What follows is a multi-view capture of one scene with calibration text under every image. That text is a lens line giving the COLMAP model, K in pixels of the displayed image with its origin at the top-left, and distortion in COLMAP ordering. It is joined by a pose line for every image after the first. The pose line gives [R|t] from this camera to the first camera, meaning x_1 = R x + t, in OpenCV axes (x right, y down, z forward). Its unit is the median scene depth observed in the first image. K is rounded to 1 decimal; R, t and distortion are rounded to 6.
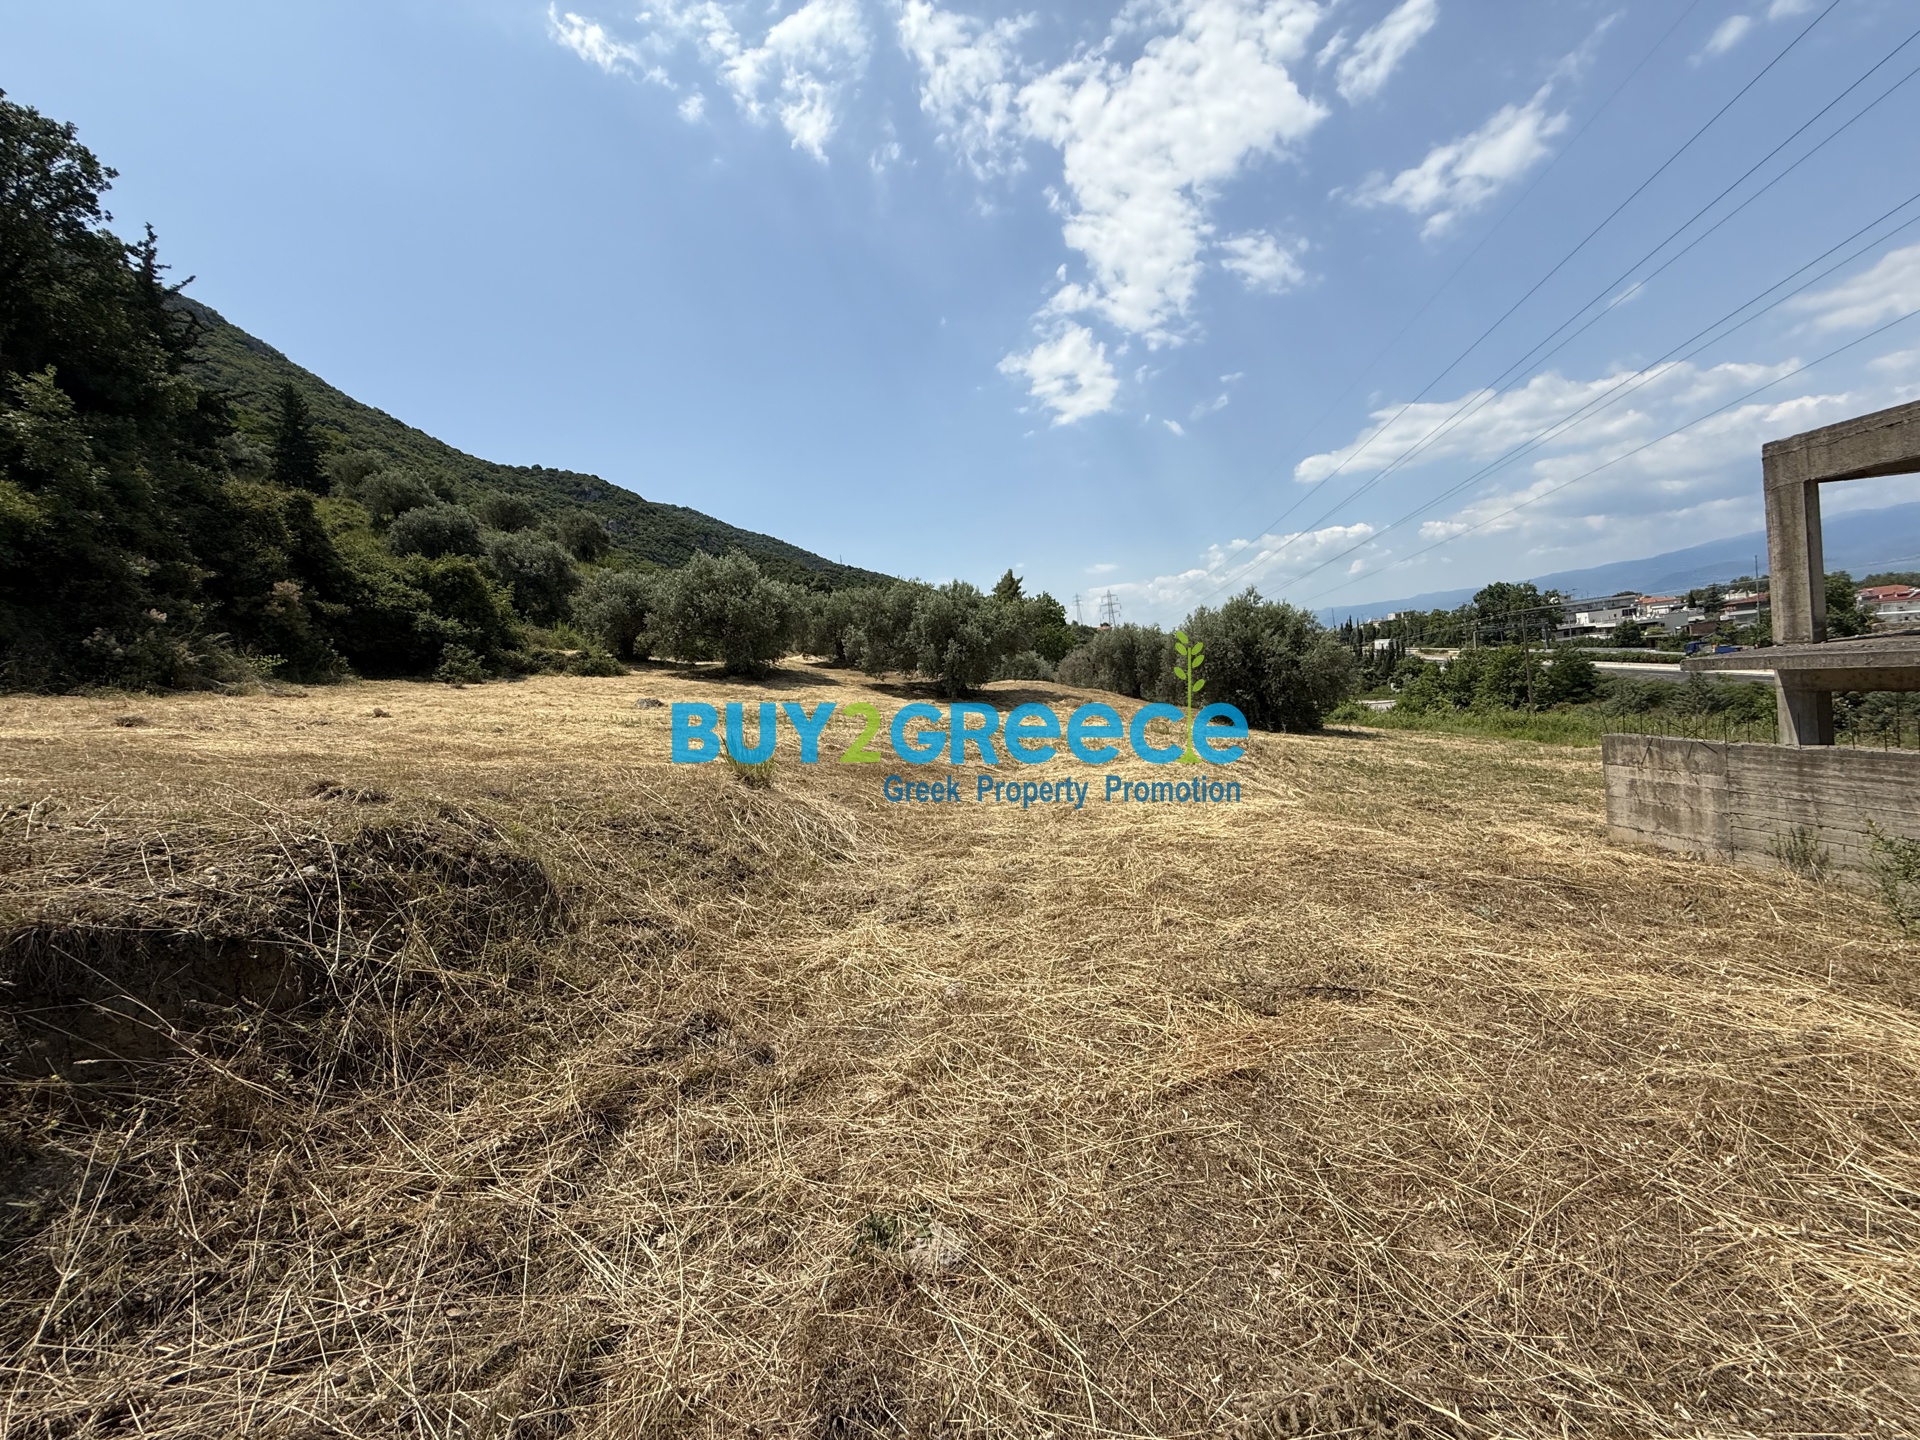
lens RADIAL K [[765.9, 0, 970.6], [0, 765.9, 709.1], [0, 0, 1]] dist [0.001021, 0.000361]
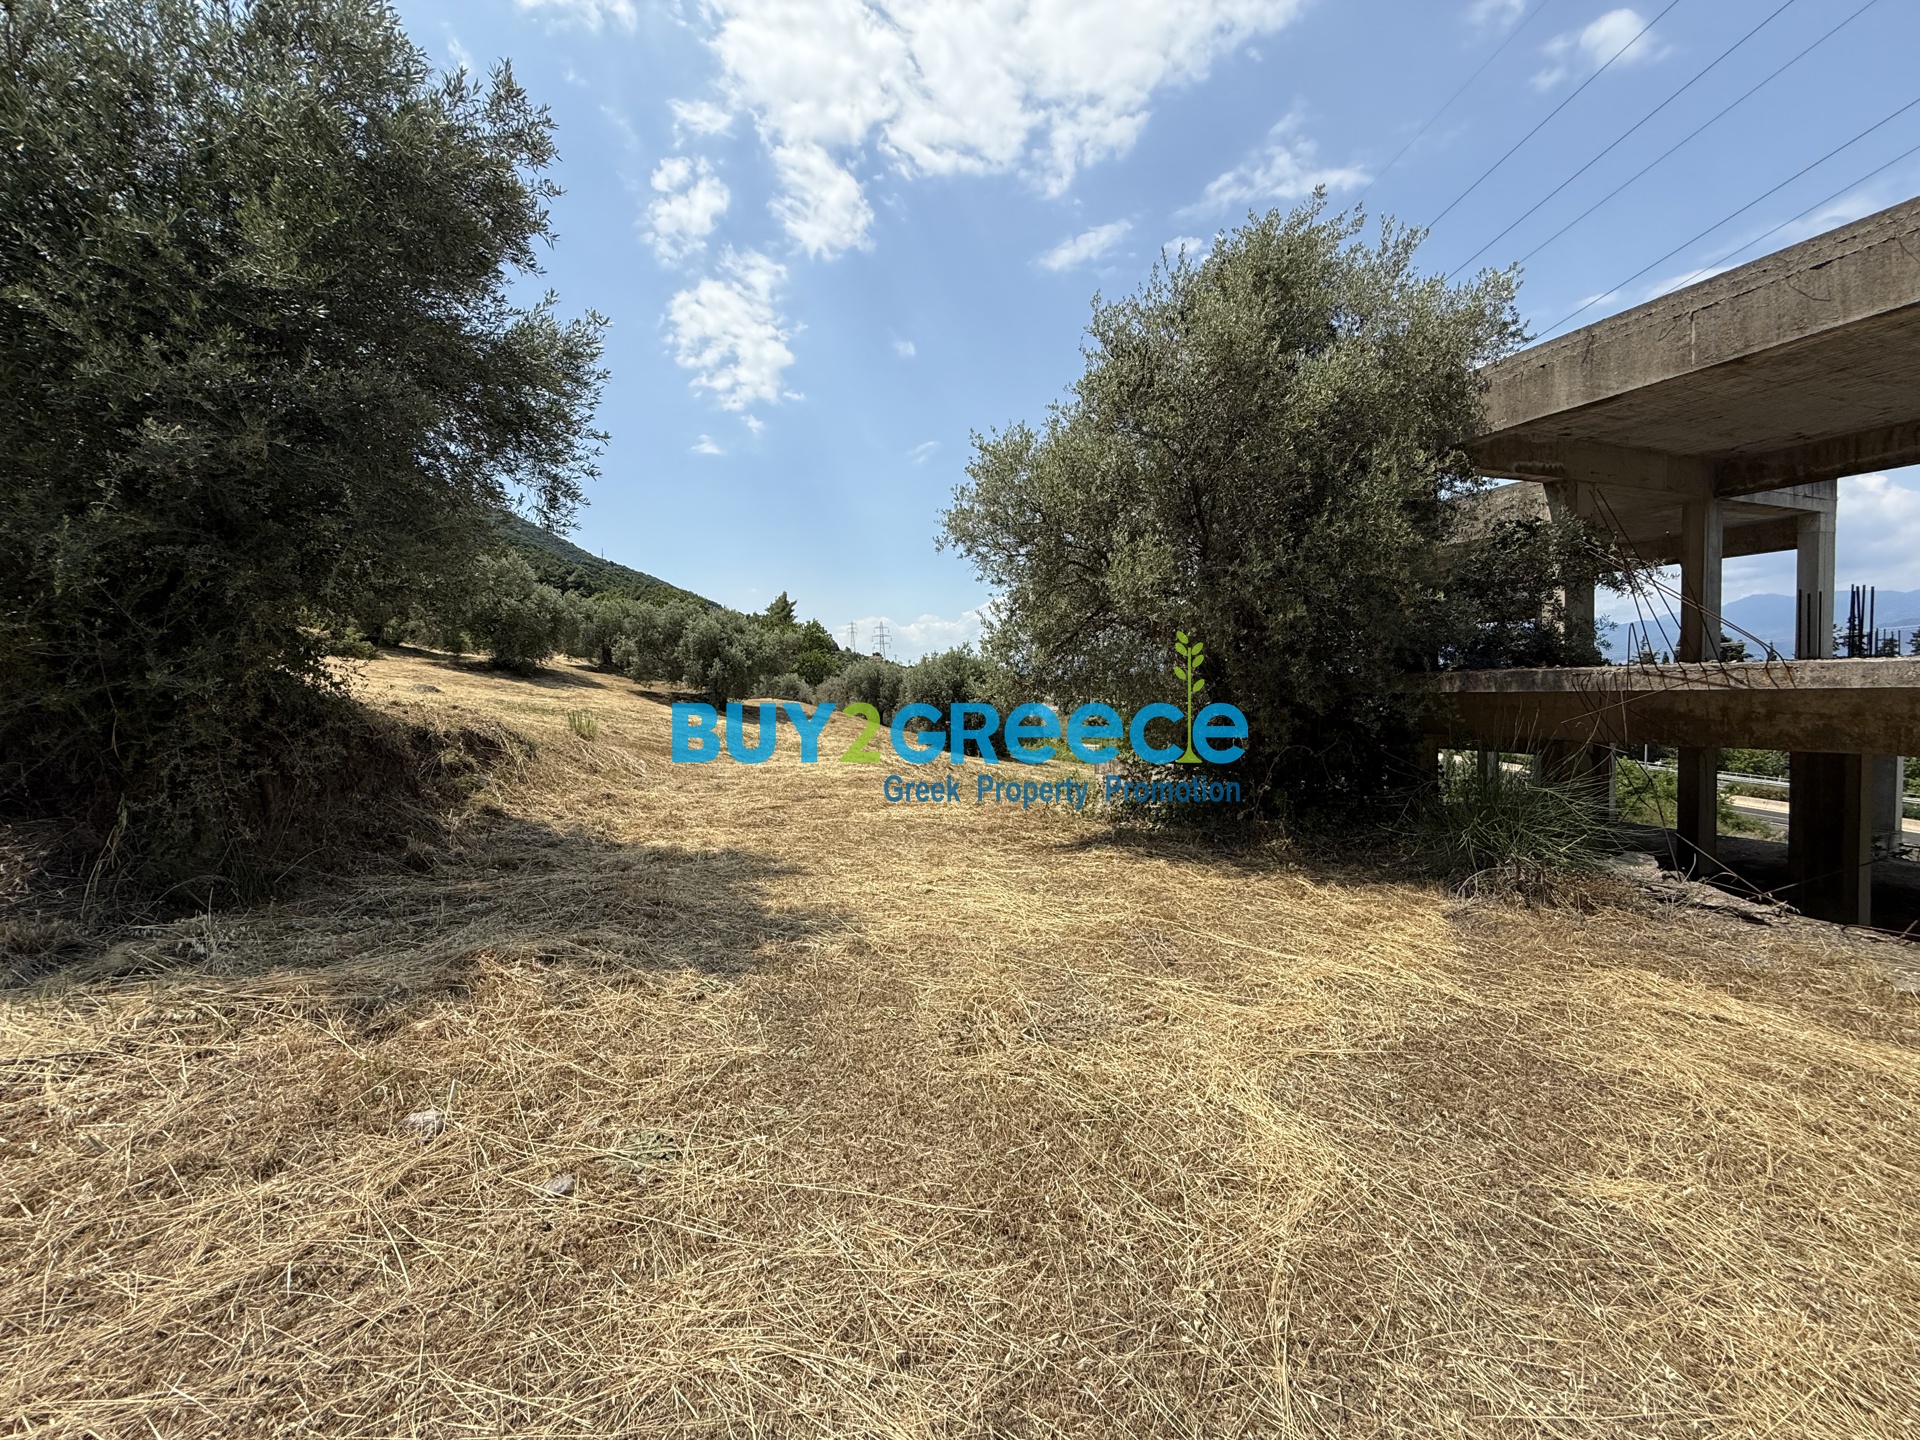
lens RADIAL K [[765.9, 0, 967.9], [0, 765.9, 710.7], [0, 0, 1]] dist [0.001021, 0.000361]
pose [[0.953647, 0.084409, 0.288847, 0.008466], [-0.075174, 0.996245, -0.042939, 0.008122], [-0.291386, 0.019235, 0.956412, -0.193699]]
